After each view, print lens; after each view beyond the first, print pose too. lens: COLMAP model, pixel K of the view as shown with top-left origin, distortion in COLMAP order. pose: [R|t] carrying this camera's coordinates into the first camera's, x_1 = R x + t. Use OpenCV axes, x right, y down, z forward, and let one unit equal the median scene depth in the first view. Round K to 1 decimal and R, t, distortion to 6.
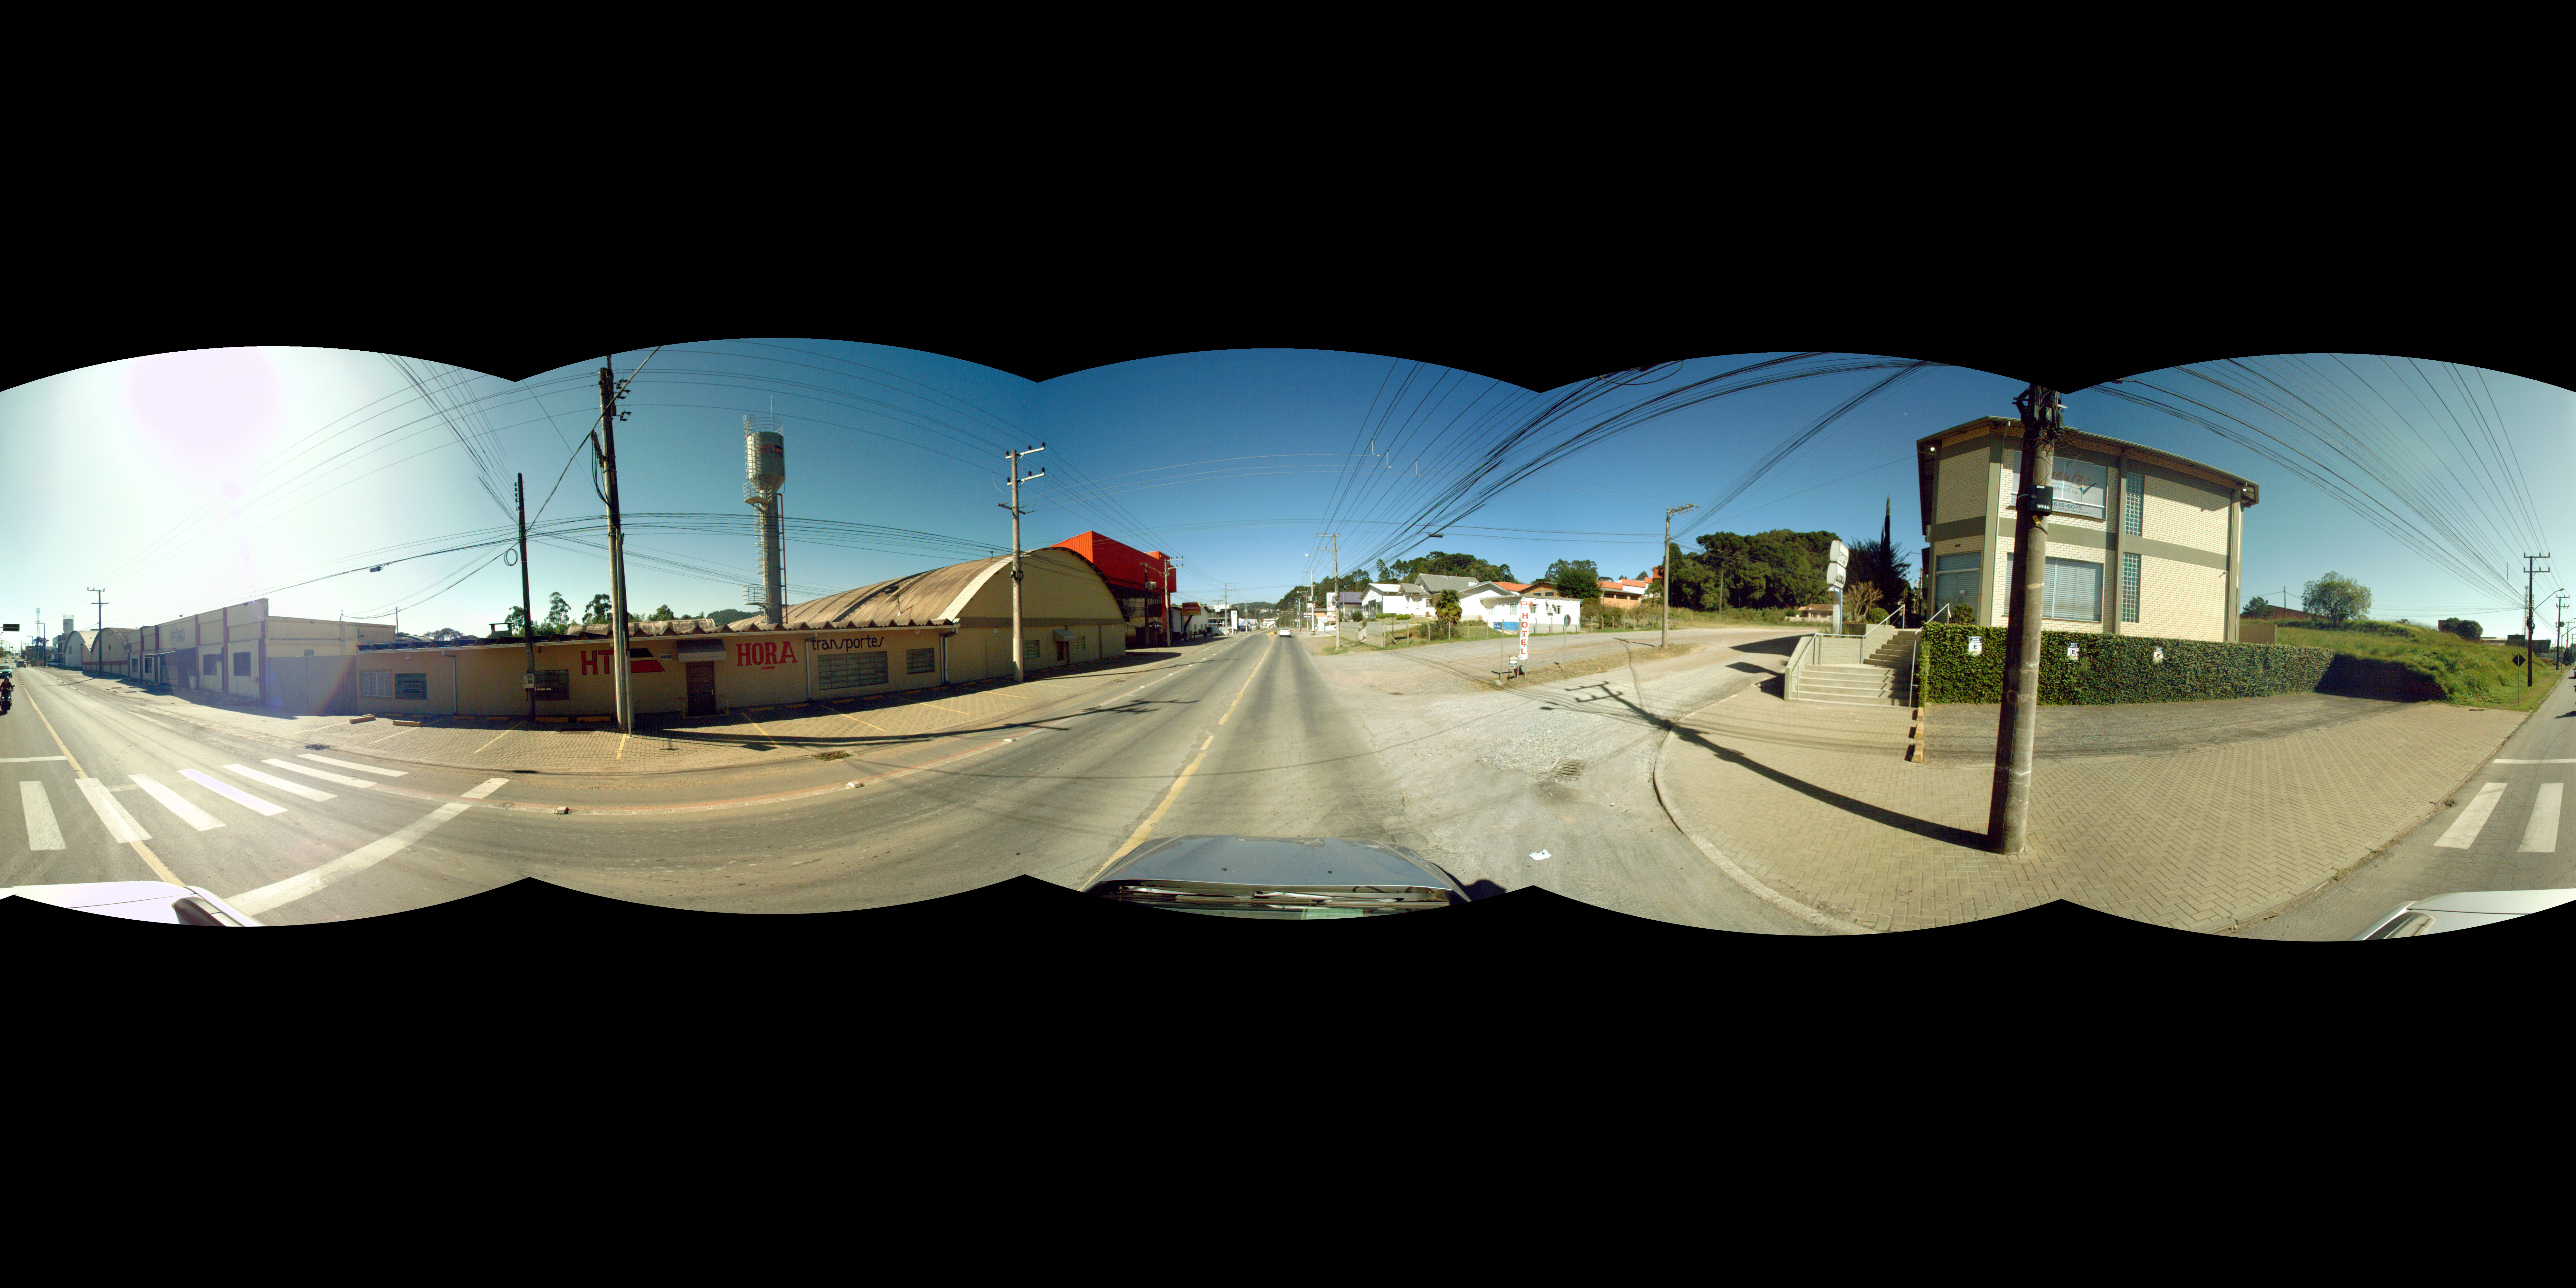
lens RADIAL K [[1037.7, 0, 1288.0], [0, 1037.7, 644.0], [0, 0, 1]] dist [0.021473, 0.000195]
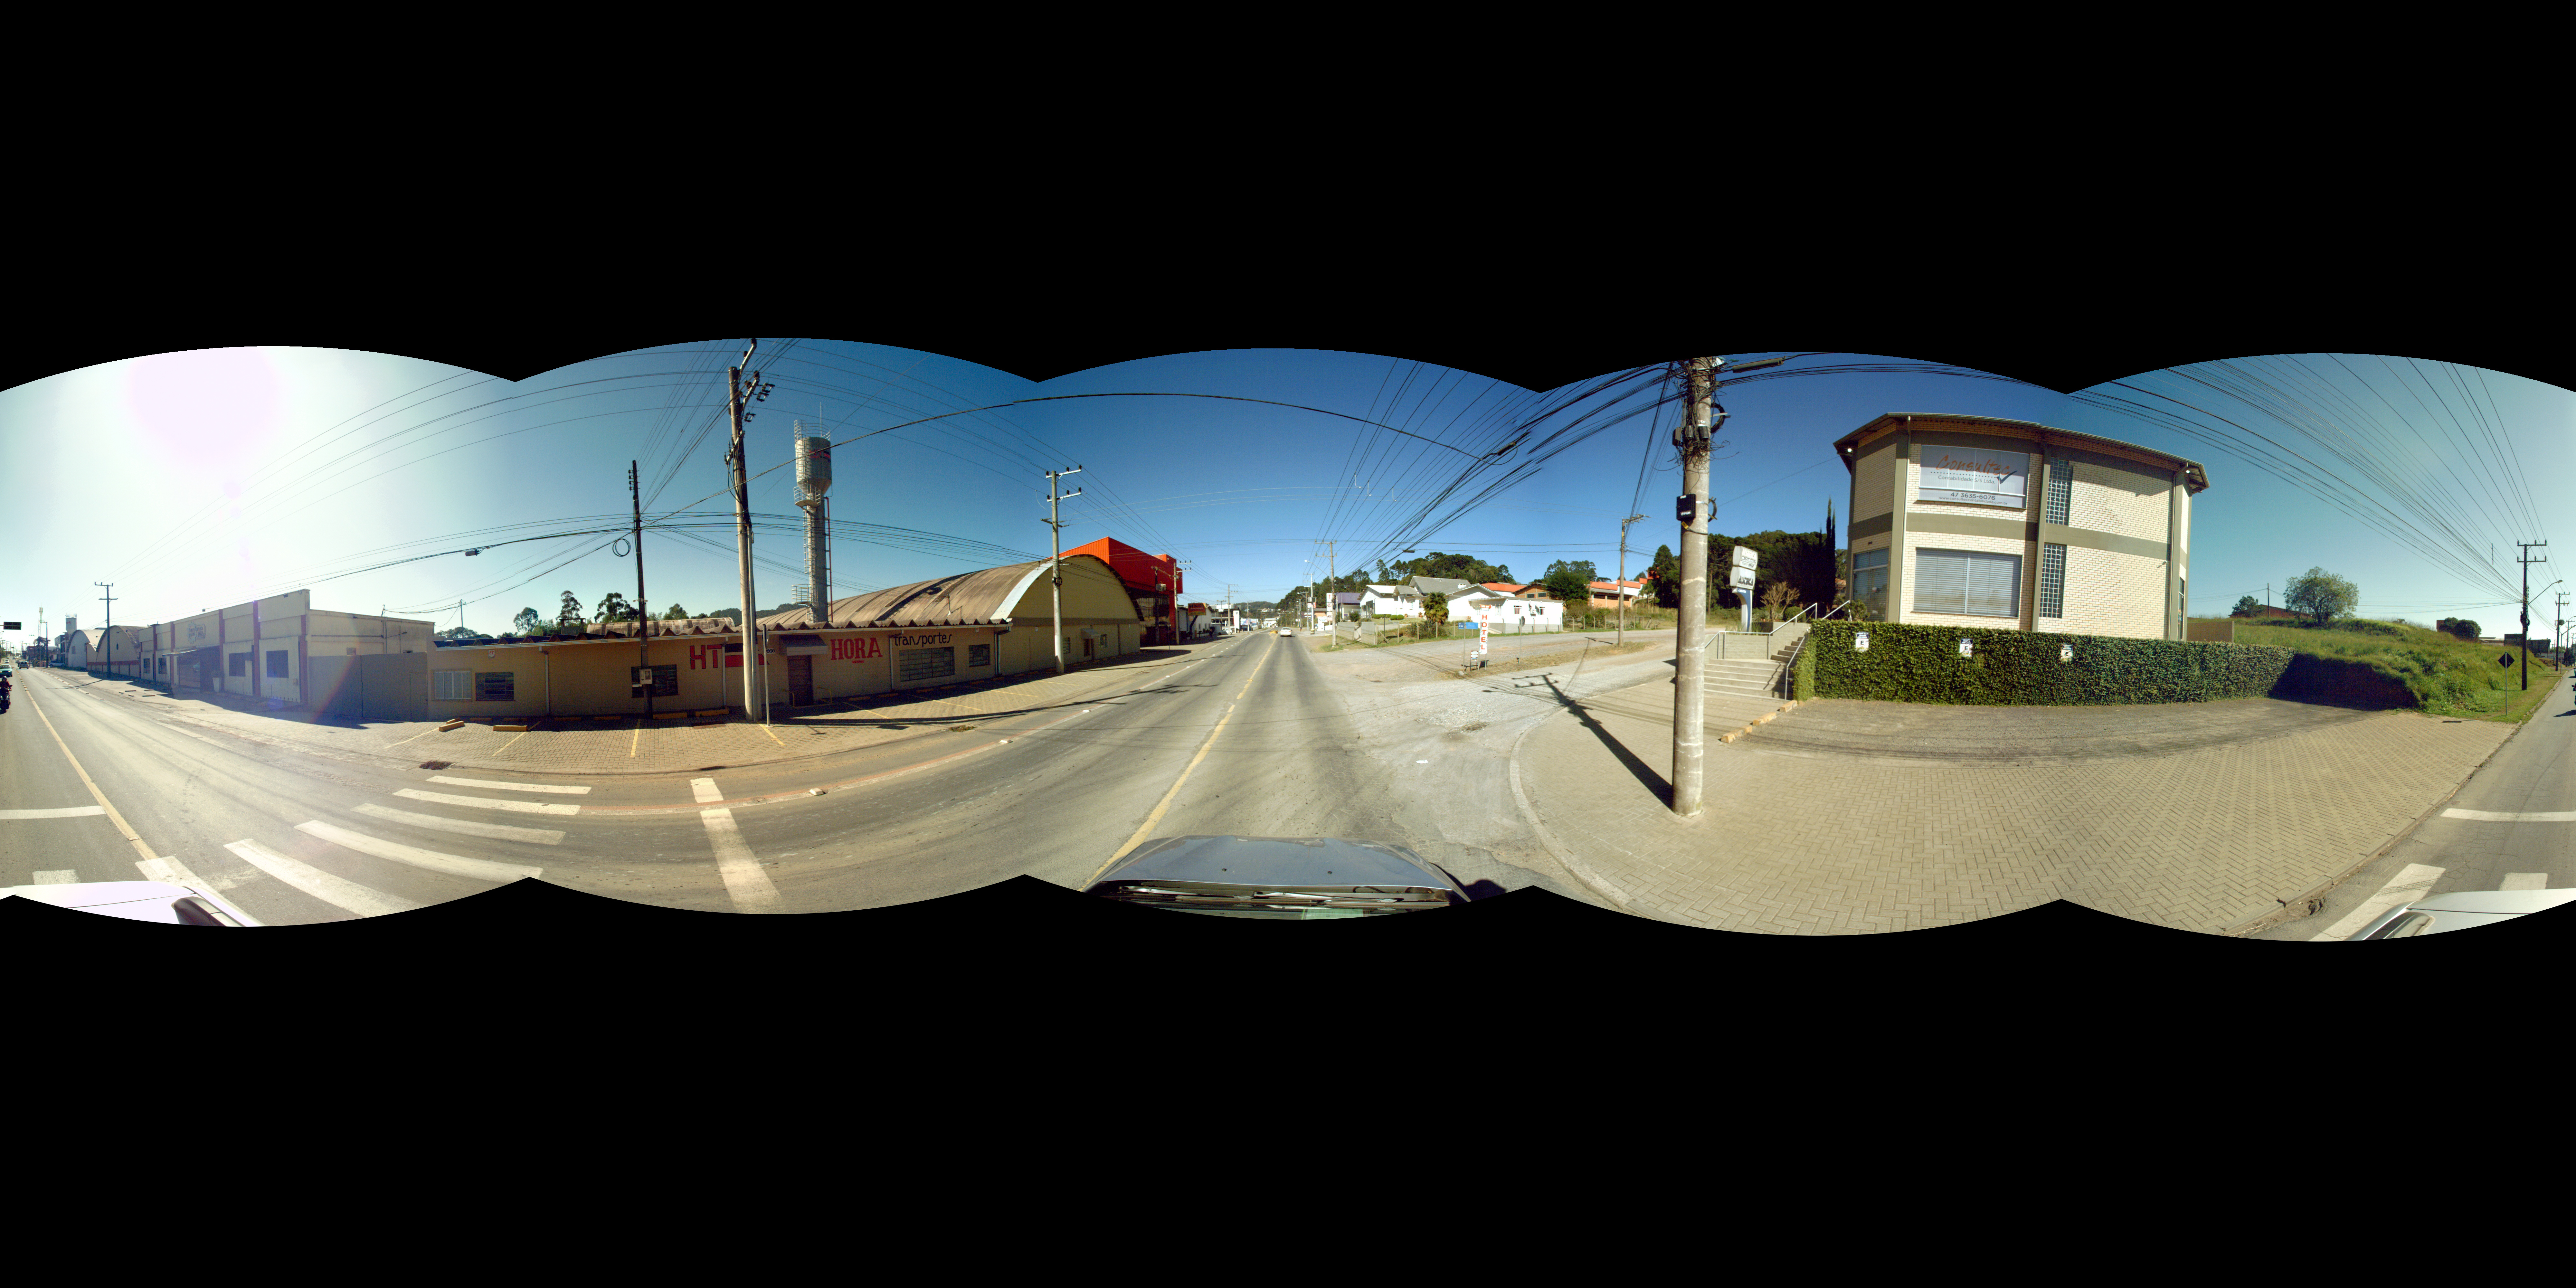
lens RADIAL K [[1754.9, 0, 1288.0], [0, 1754.9, 644.0], [0, 0, 1]] dist [0.034757, -0.001517]
pose [[0.999998, 0.000673, -0.001827, 0.002421], [-0.000685, 0.999978, -0.006634, 0.012526], [0.001822, 0.006636, 0.999976, -0.748907]]
